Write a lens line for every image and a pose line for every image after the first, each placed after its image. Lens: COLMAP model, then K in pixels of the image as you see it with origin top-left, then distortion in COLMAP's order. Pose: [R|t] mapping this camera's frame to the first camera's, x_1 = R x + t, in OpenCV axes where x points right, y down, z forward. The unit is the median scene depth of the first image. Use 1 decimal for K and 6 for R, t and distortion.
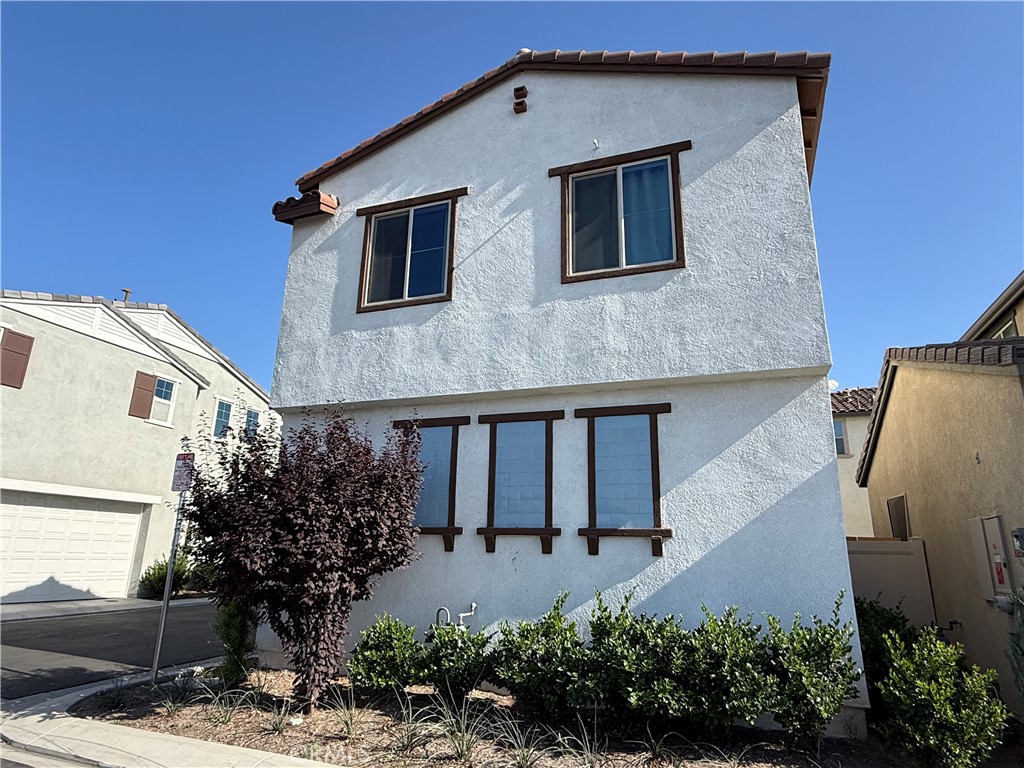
lens RADIAL K [[600.7, 0, 512.0], [0, 600.7, 384.0], [0, 0, 1]] dist [0.001670, 0.000267]
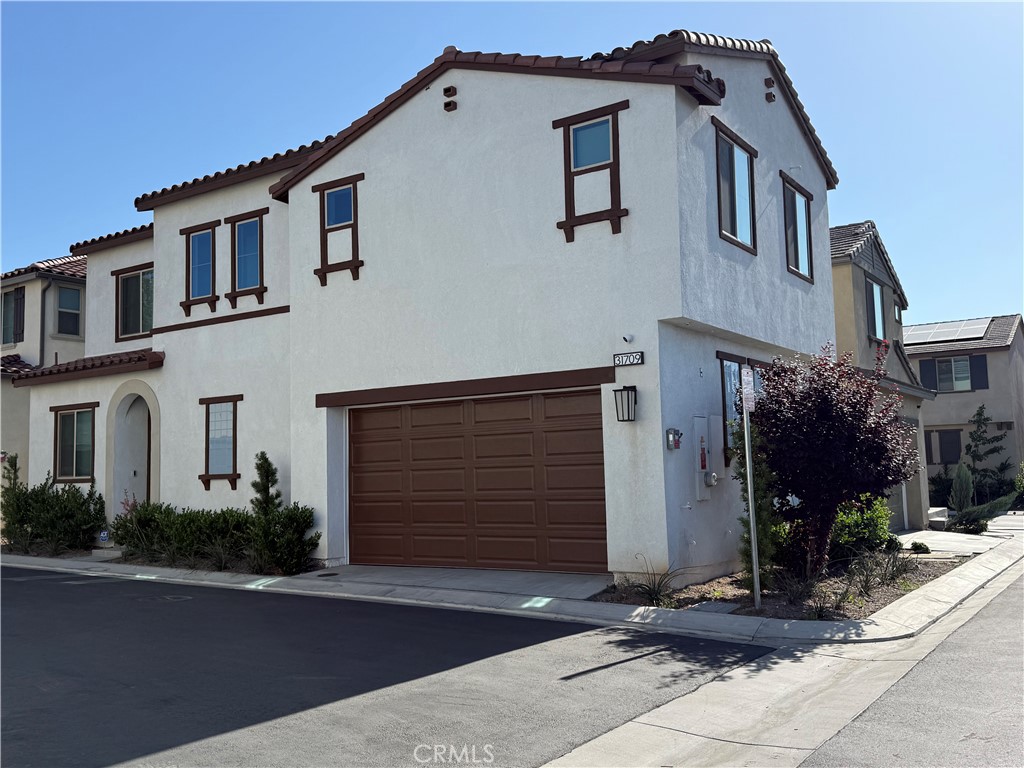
lens RADIAL K [[909.1, 0, 512.0], [0, 909.1, 384.0], [0, 0, 1]] dist [0.184753, -0.429442]
pose [[0.229856, 0.062239, 0.971232, -1.850825], [-0.234665, 0.972053, -0.006755, 0.214817], [-0.944510, -0.226361, 0.238038, 0.937836]]
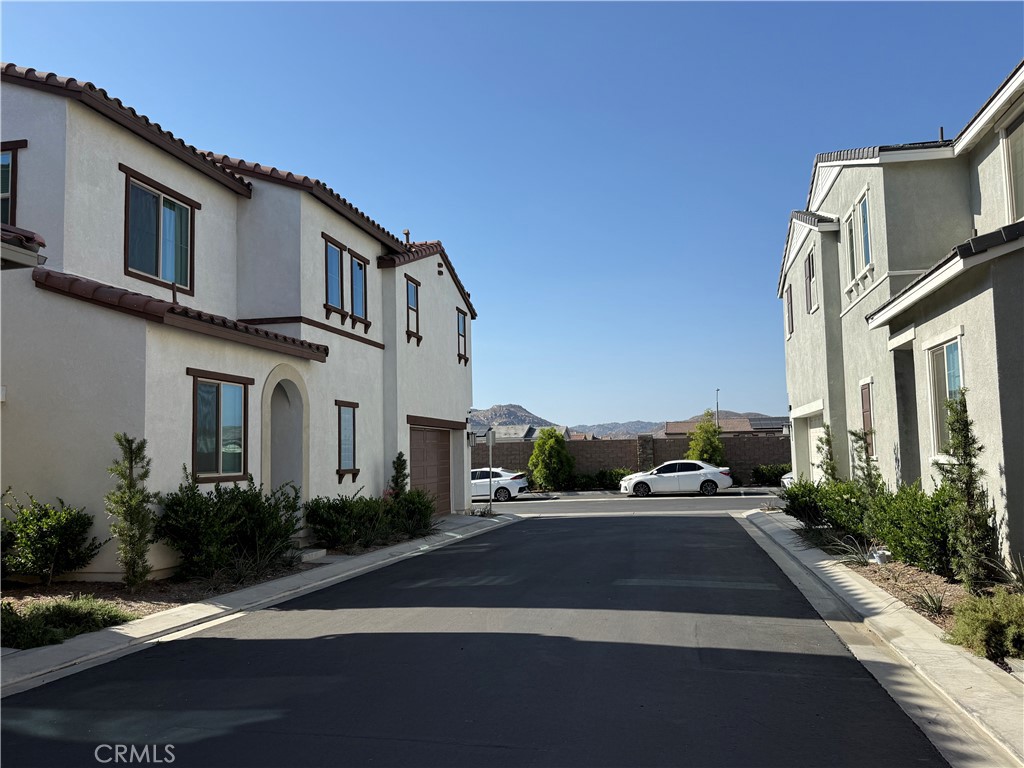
lens RADIAL K [[821.8, 0, 512.0], [0, 821.8, 384.0], [0, 0, 1]] dist [0.205614, -0.420056]
pose [[-0.987809, -0.014247, -0.155014, -0.074493], [0.042206, 0.933993, -0.354790, 1.115107], [0.149837, -0.357007, -0.922006, 4.090836]]
